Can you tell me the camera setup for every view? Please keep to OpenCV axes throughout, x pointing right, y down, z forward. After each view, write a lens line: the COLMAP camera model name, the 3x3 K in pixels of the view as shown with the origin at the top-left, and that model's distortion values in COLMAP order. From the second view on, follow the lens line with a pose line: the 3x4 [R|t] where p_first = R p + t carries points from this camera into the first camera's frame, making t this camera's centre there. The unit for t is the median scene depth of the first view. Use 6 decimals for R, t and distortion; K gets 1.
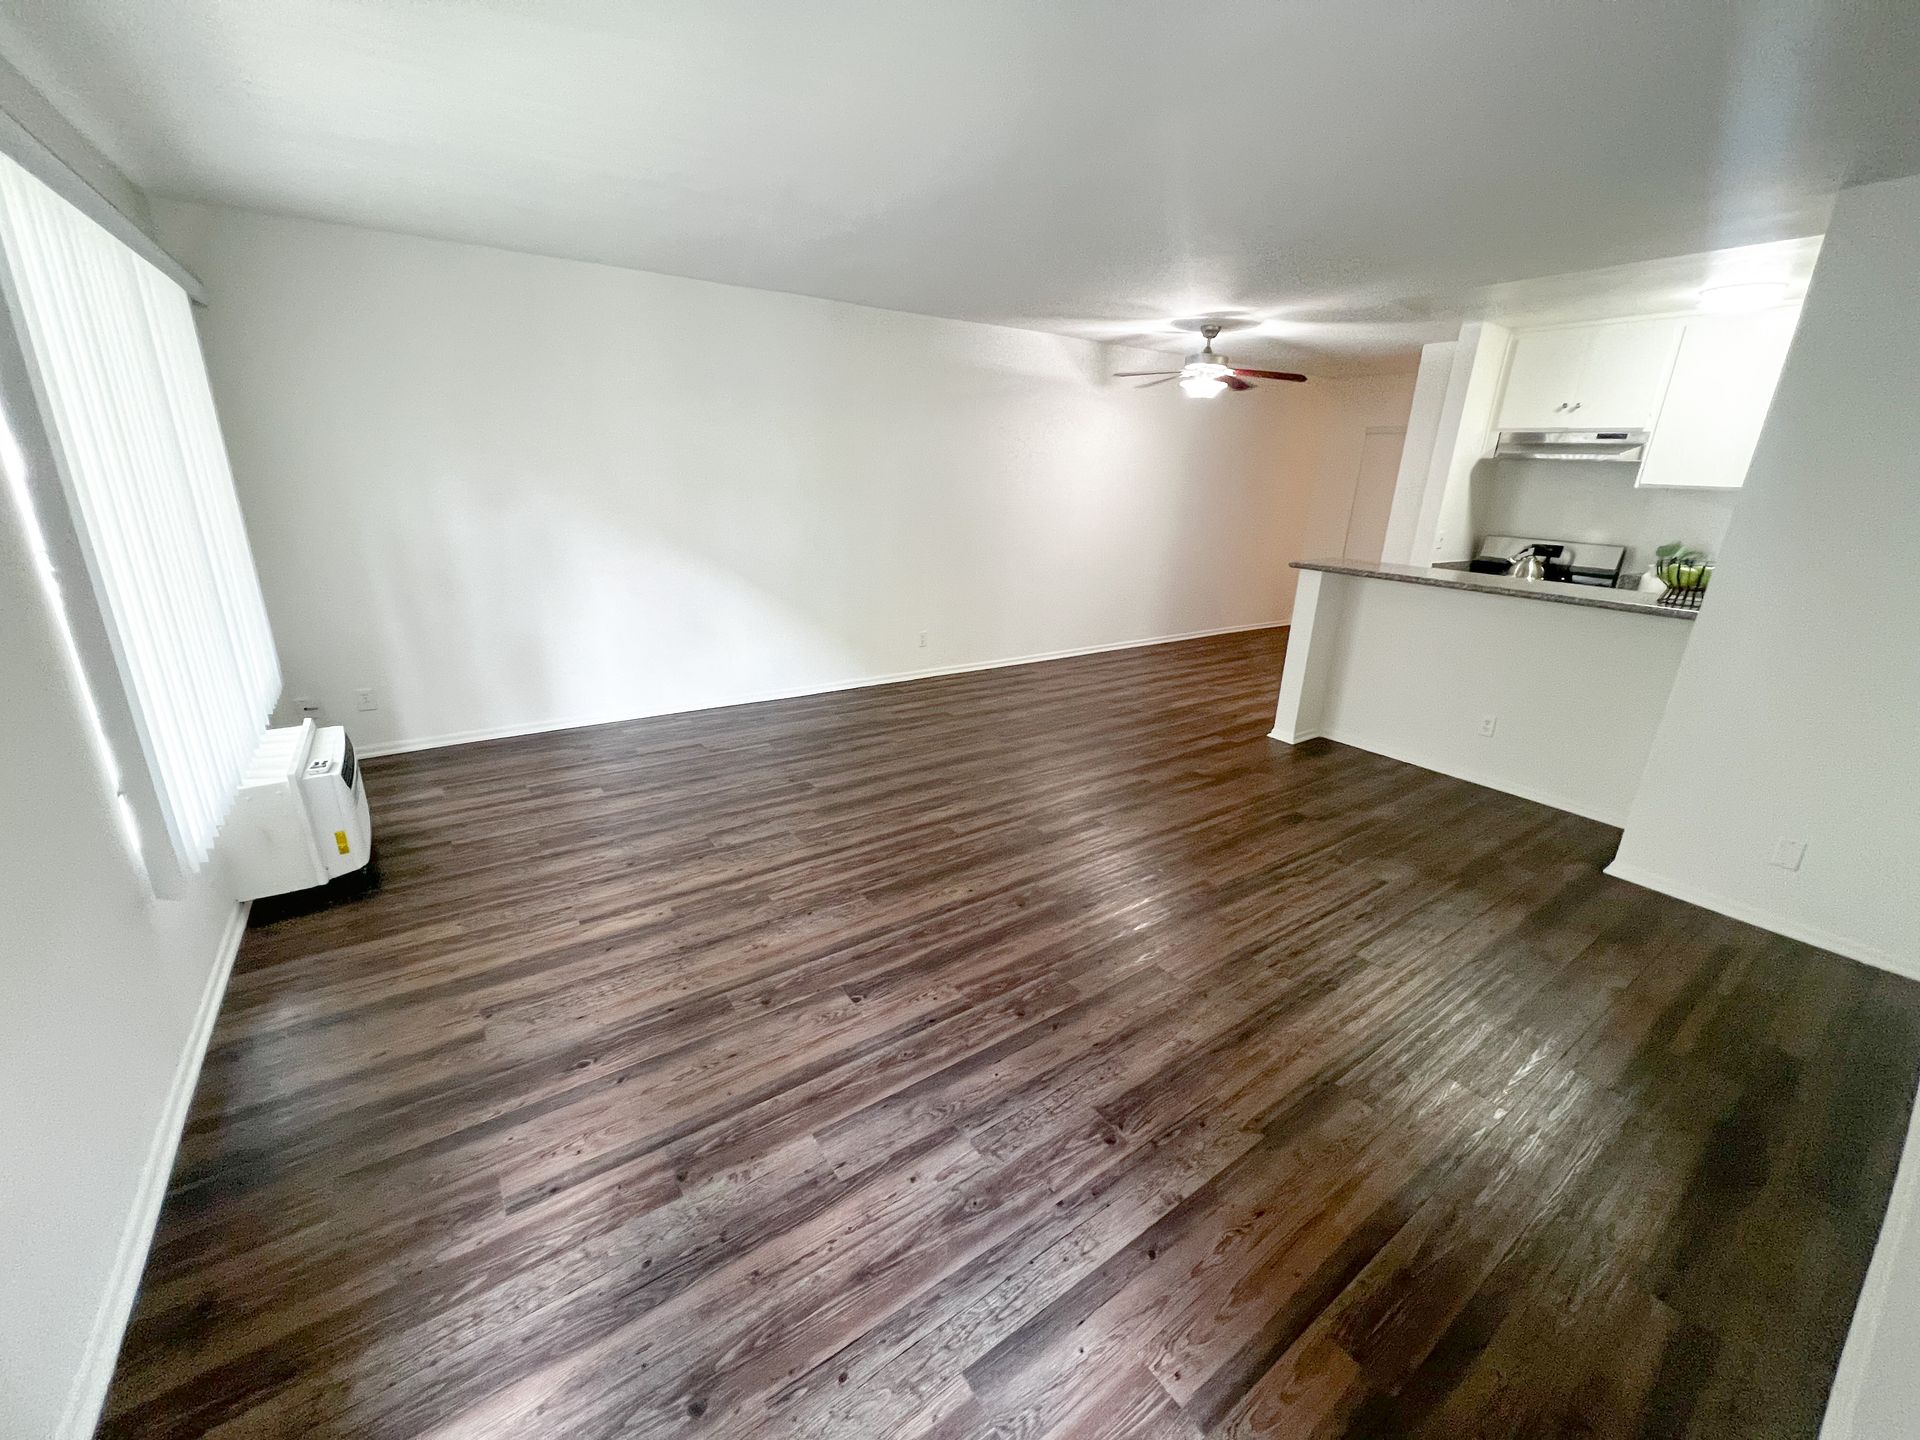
lens RADIAL K [[767.8, 0, 954.8], [0, 767.8, 719.8], [0, 0, 1]] dist [0.003247, 0.000229]
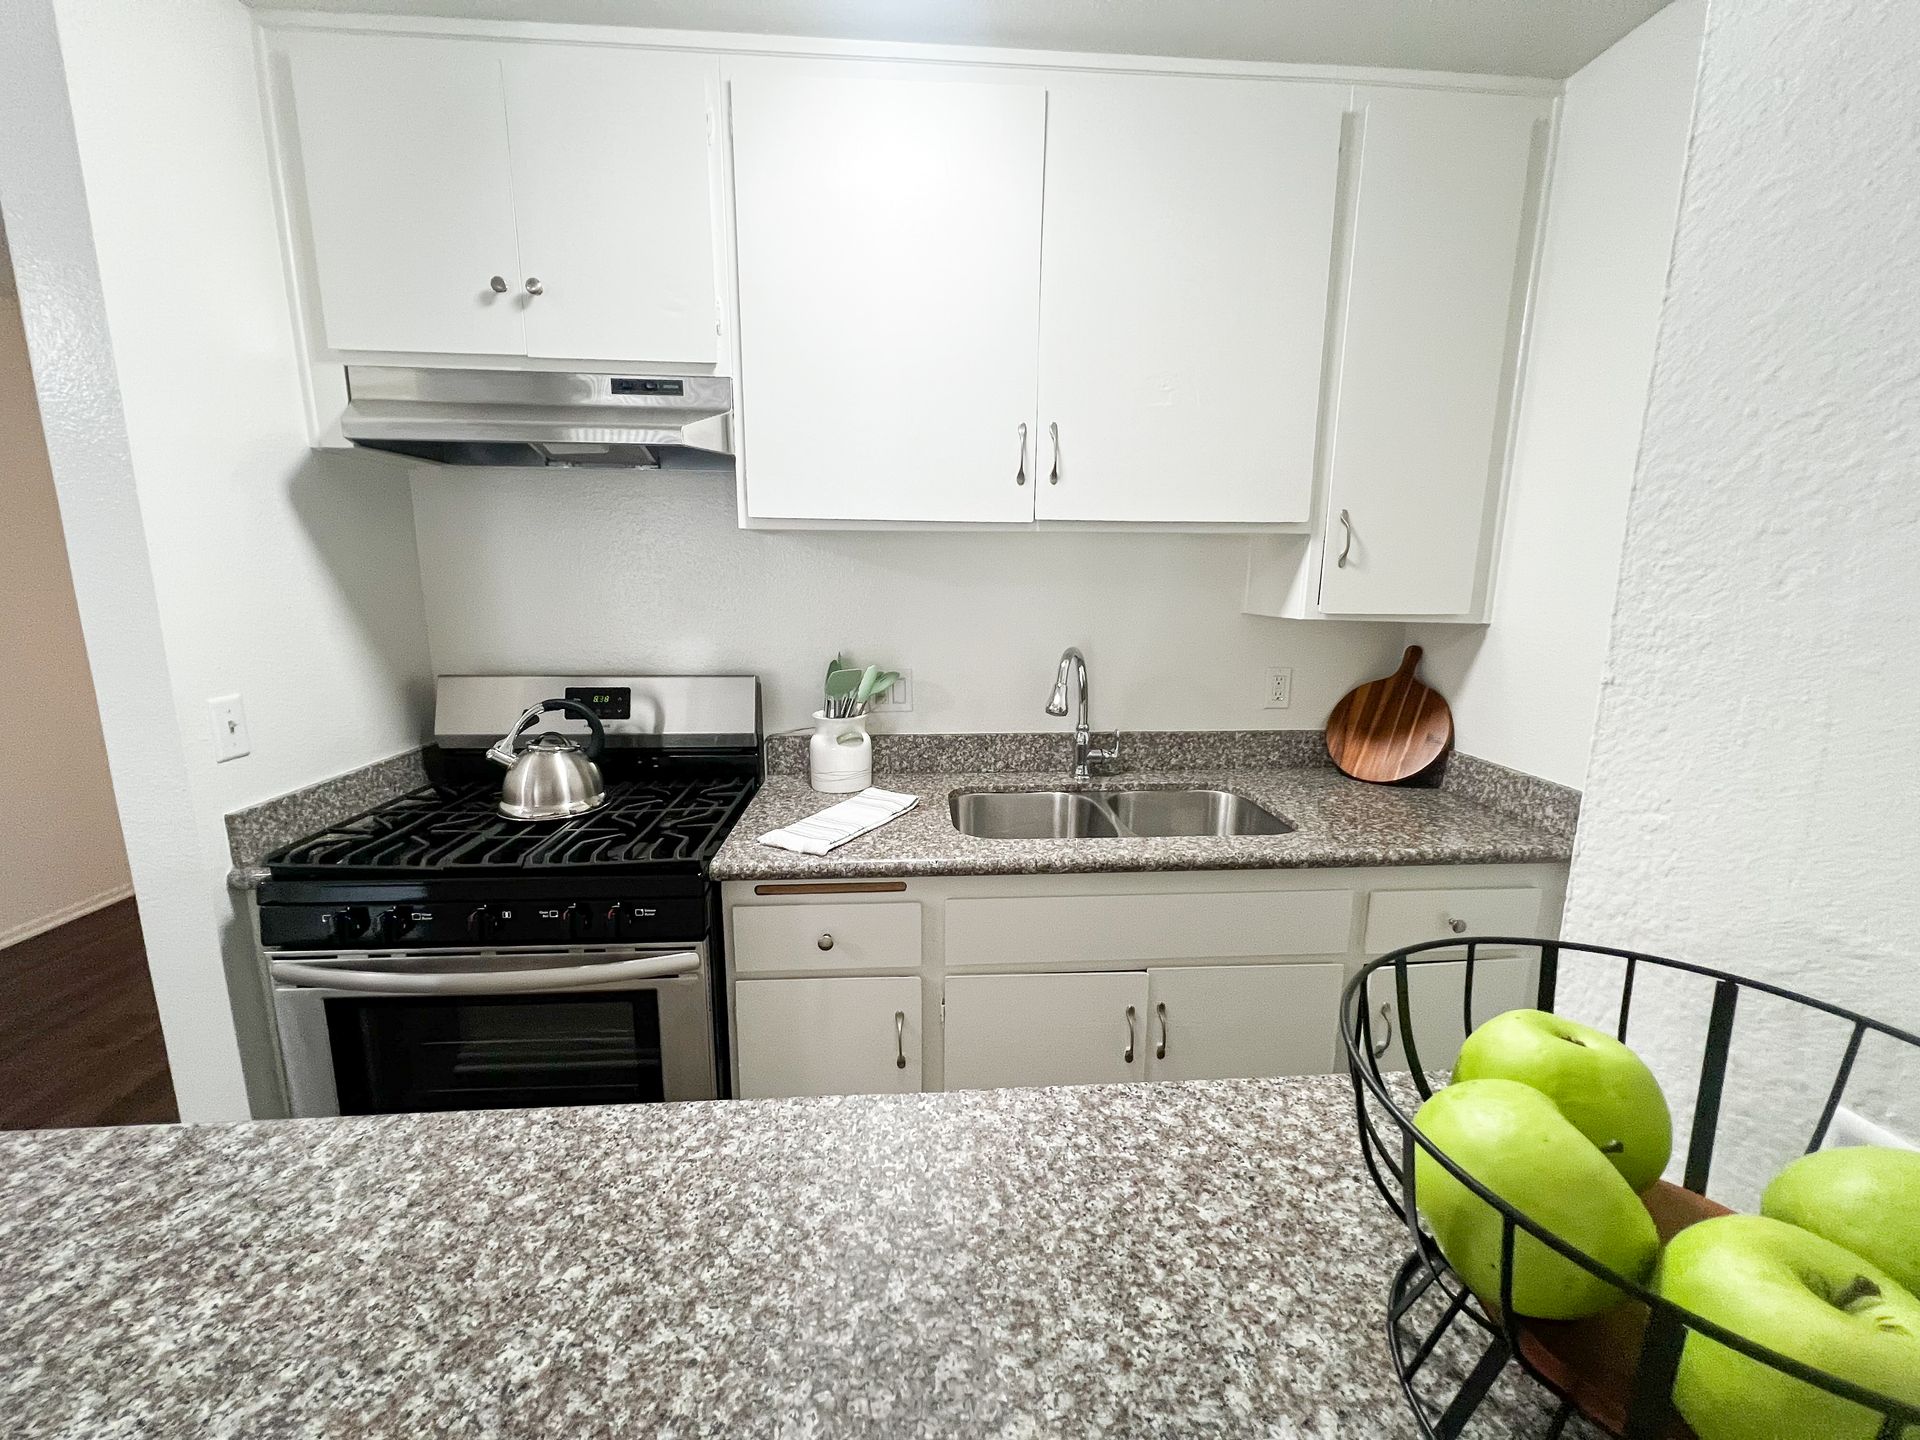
lens RADIAL K [[767.8, 0, 961.6], [0, 767.8, 711.3], [0, 0, 1]] dist [0.003247, 0.000229]
pose [[0.511158, -0.184433, 0.839465, 0.574317], [0.277893, 0.959709, 0.041639, -0.190075], [-0.813322, 0.211997, 0.541816, 0.688358]]
